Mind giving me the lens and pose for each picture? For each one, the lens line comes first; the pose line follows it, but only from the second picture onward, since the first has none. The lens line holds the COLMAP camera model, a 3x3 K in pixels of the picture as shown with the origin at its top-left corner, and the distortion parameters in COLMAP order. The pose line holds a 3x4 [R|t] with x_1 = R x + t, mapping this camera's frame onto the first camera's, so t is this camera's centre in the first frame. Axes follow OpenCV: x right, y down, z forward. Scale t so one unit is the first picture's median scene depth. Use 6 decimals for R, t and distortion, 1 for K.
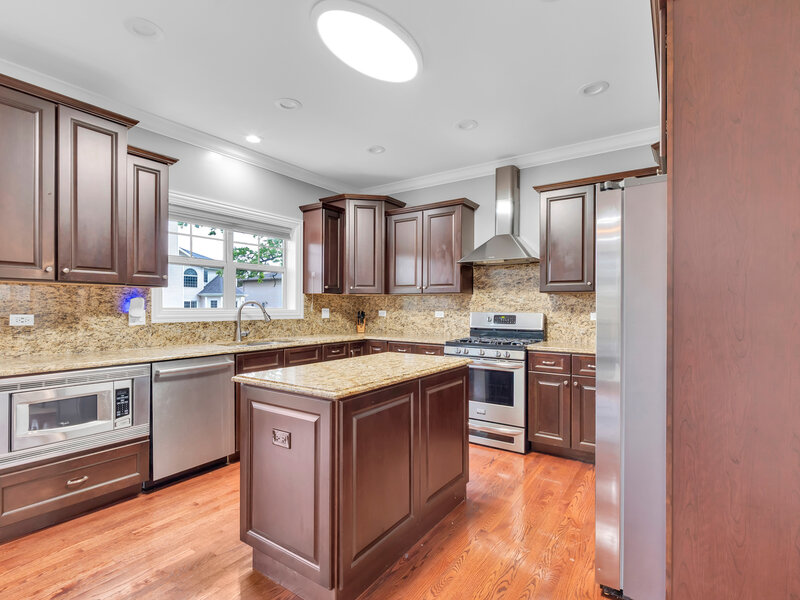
lens RADIAL K [[396.8, 0, 396.6], [0, 396.8, 304.5], [0, 0, 1]] dist [-0.014700, -0.000160]
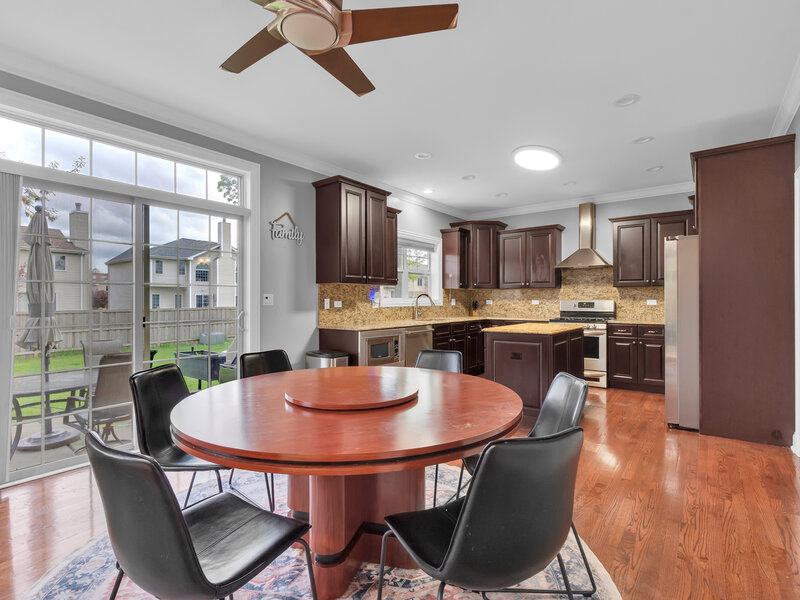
lens RADIAL K [[397.6, 0, 395.8], [0, 397.6, 299.0], [0, 0, 1]] dist [-0.001467, -0.000327]
pose [[0.998674, -0.004710, -0.051255, -0.375658], [0.004786, 0.999988, 0.001350, 0.009482], [0.051248, -0.001594, 0.998685, -0.548898]]
